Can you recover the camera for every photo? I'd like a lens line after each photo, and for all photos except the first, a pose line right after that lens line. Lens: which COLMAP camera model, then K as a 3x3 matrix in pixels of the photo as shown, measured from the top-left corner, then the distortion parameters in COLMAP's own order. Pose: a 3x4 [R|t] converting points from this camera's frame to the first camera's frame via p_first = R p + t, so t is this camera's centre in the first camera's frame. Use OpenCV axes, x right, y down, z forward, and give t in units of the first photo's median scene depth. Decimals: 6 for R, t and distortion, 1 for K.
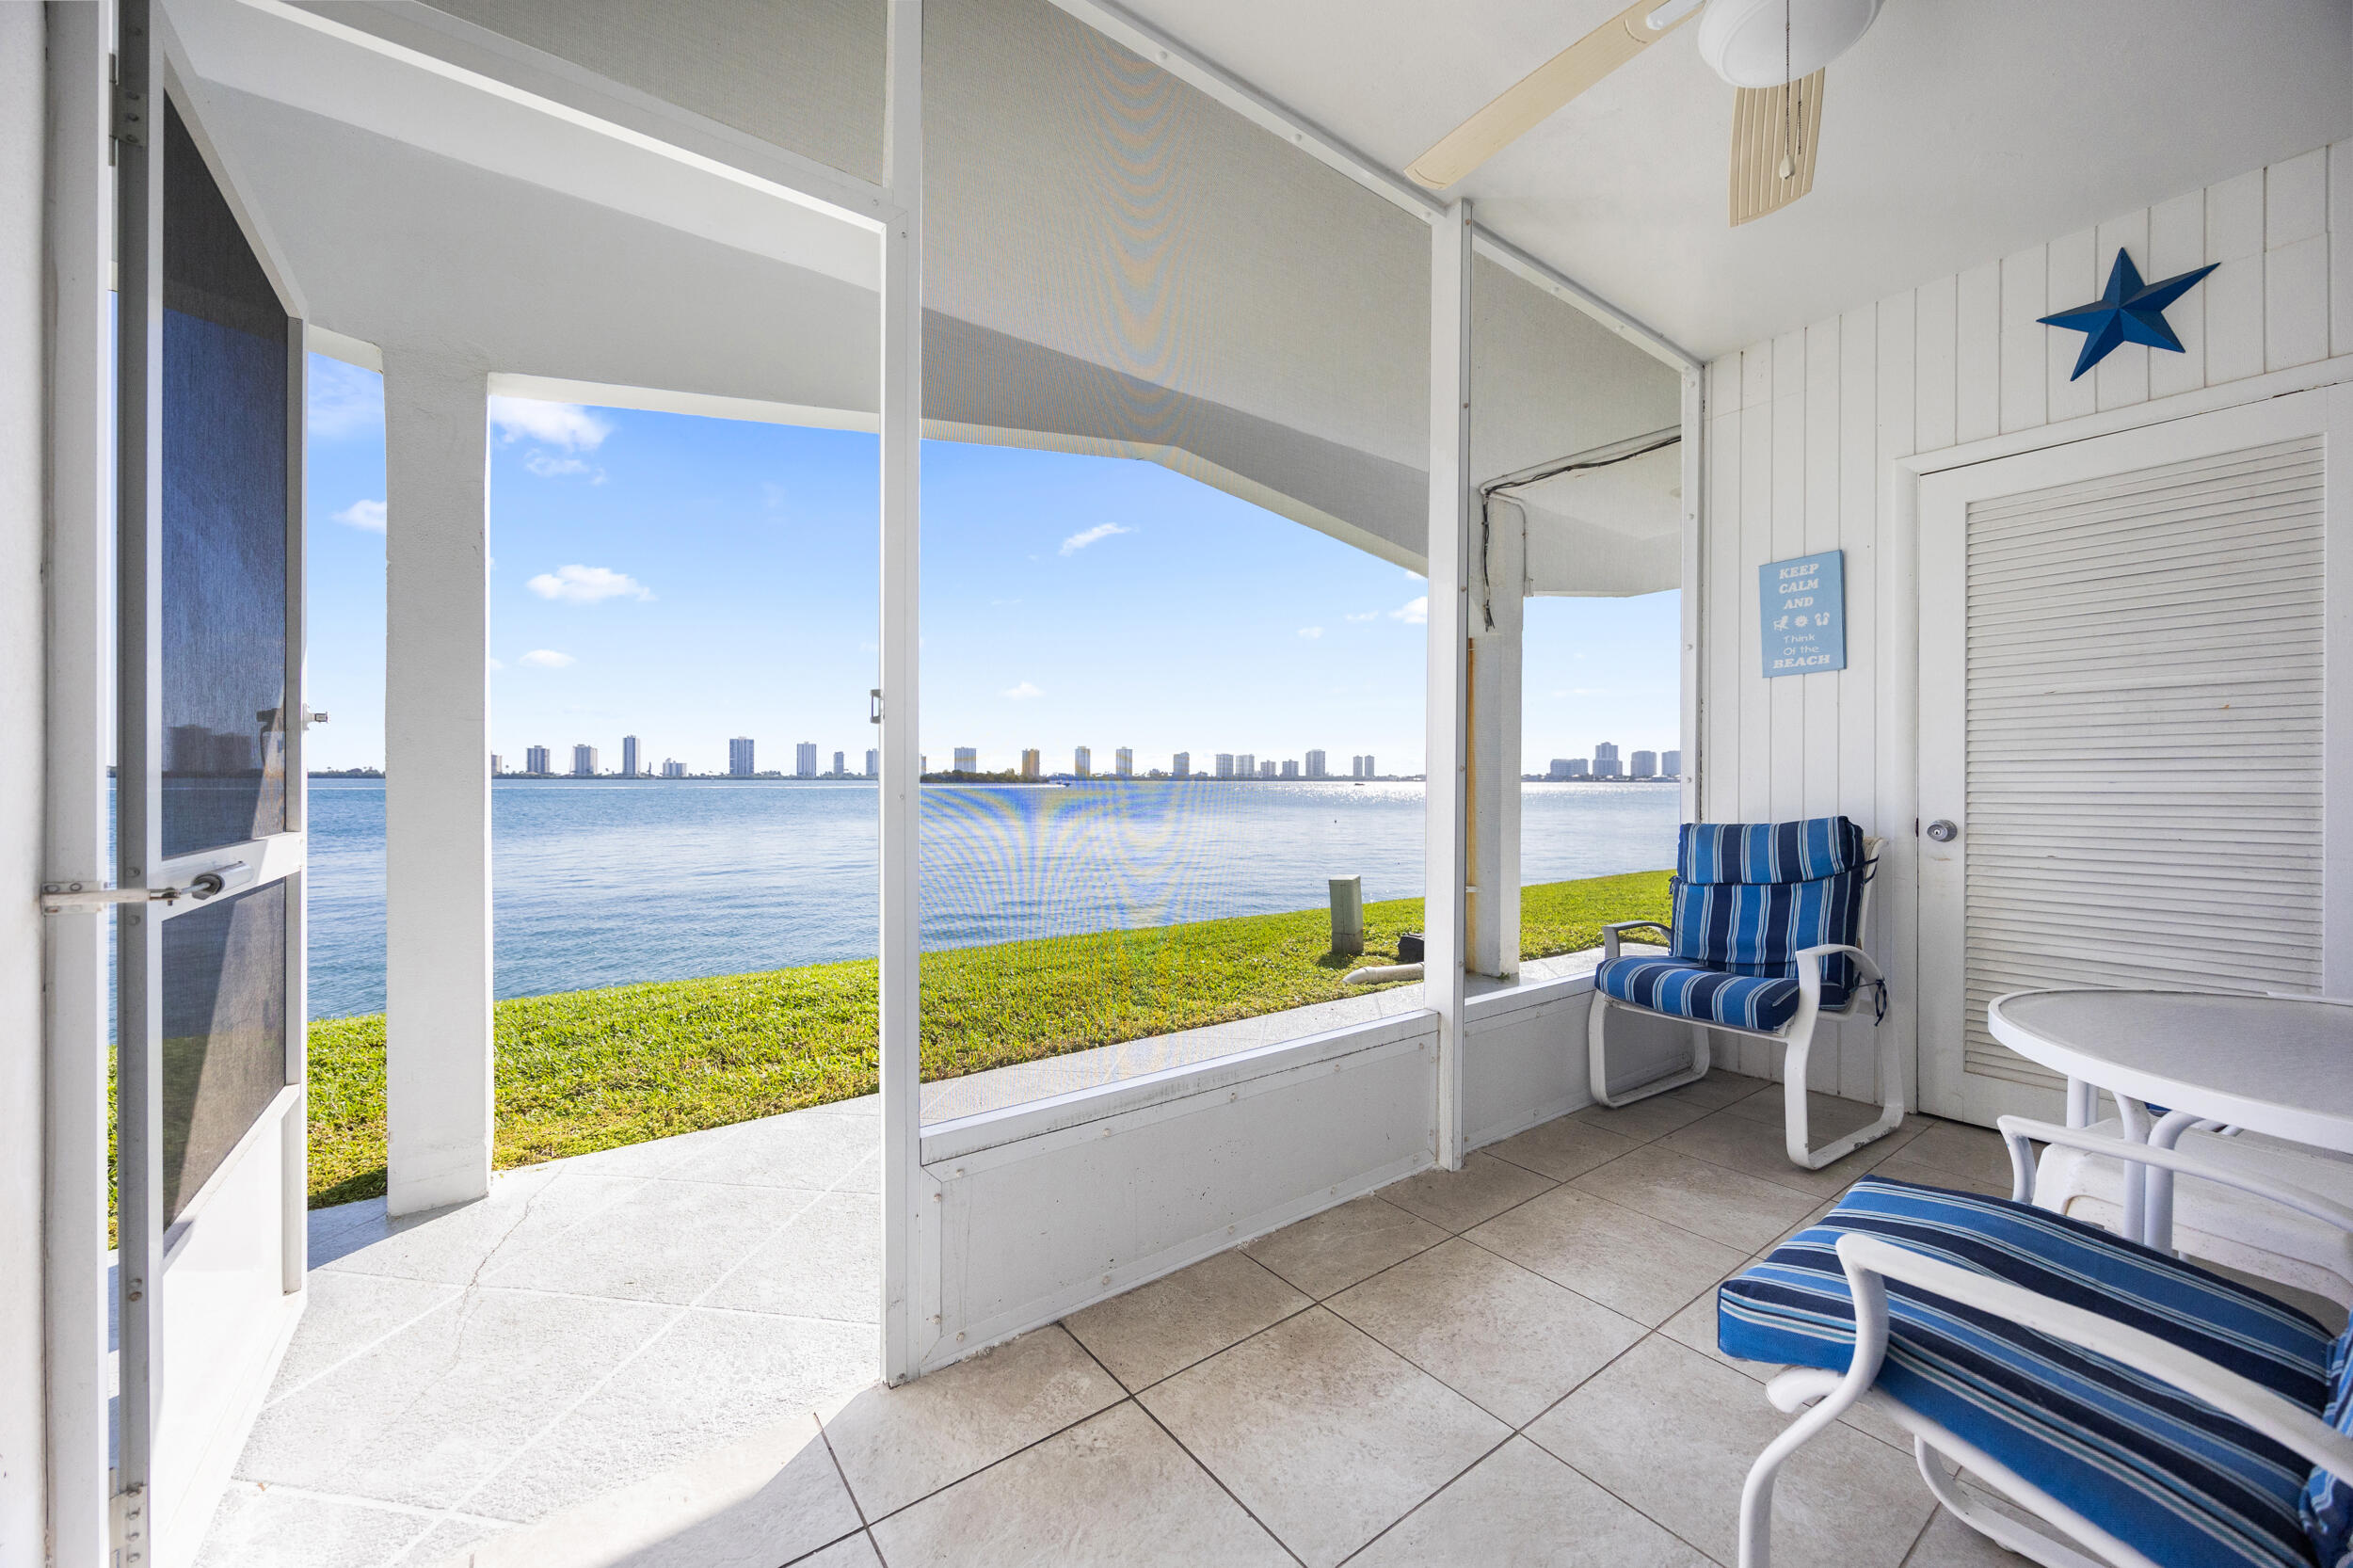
lens RADIAL K [[910.5, 0, 1183.4], [0, 910.5, 788.9], [0, 0, 1]] dist [-0.001681, 0.000199]
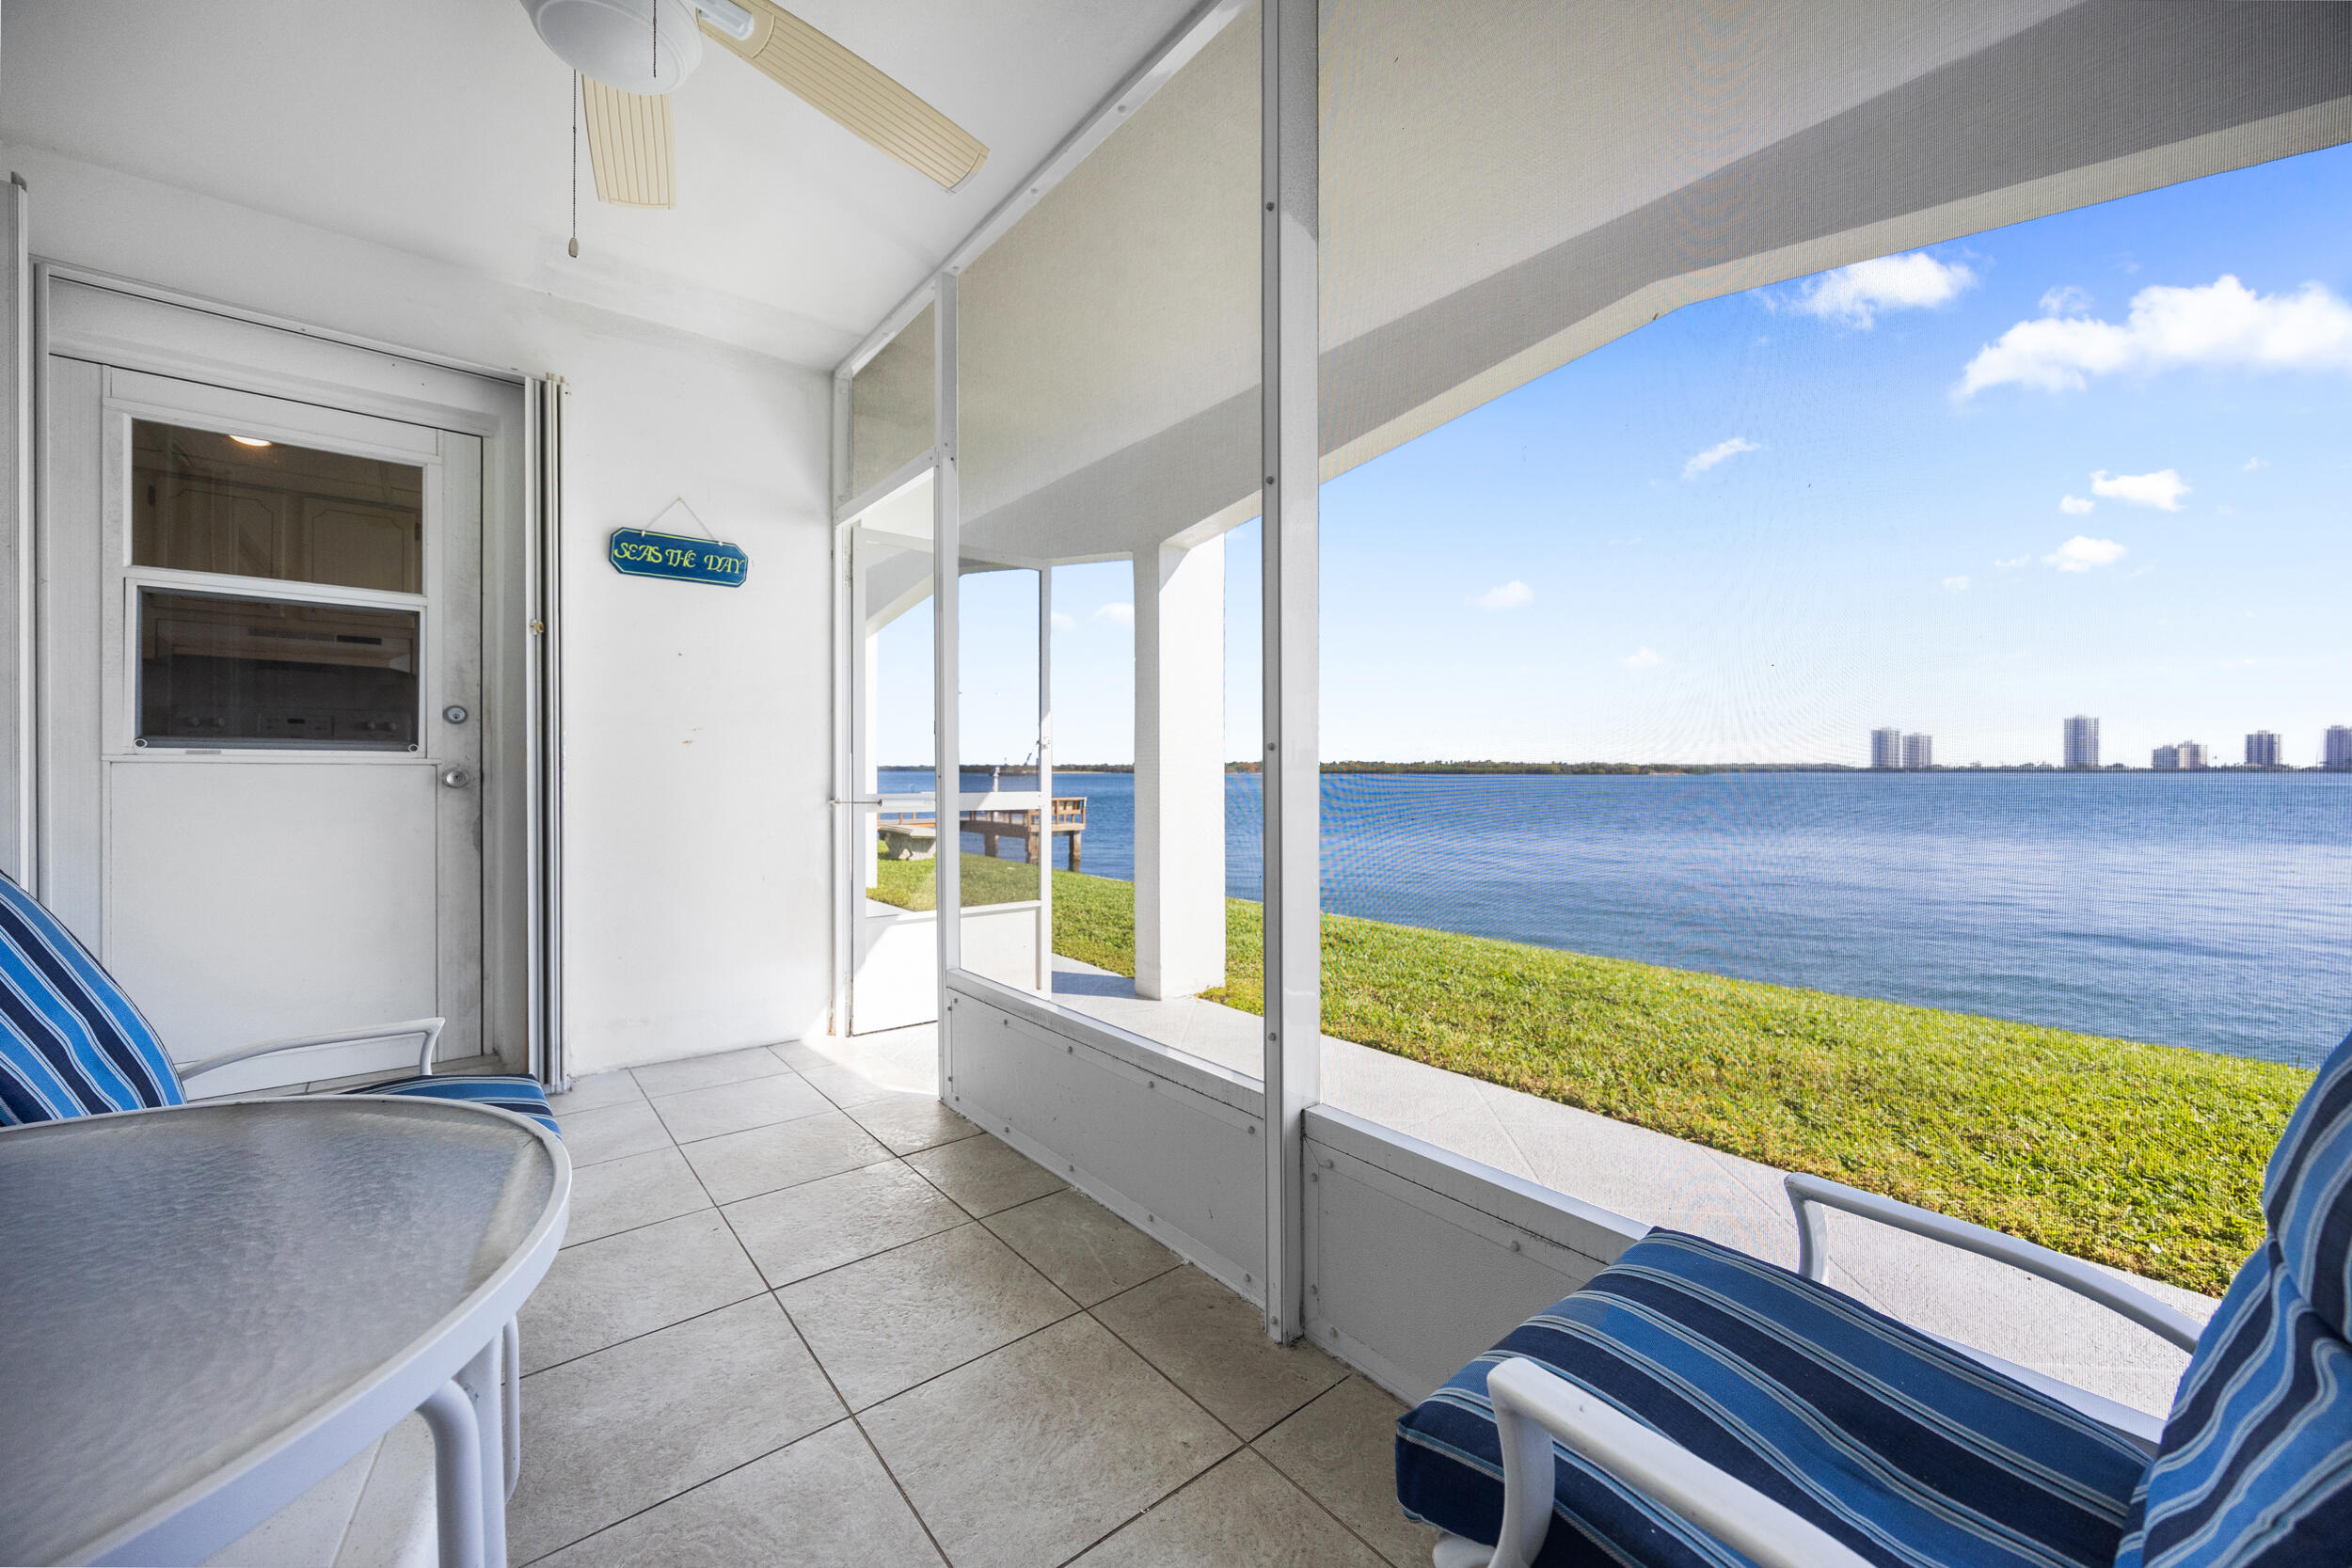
lens RADIAL K [[910.0, 0, 1185.8], [0, 910.0, 767.2], [0, 0, 1]] dist [-0.001681, 0.000199]
pose [[0.045603, -0.003887, -0.998952, 0.629109], [-0.013886, 0.999893, -0.004525, -0.003707], [0.998863, 0.014078, 0.045545, 0.576311]]
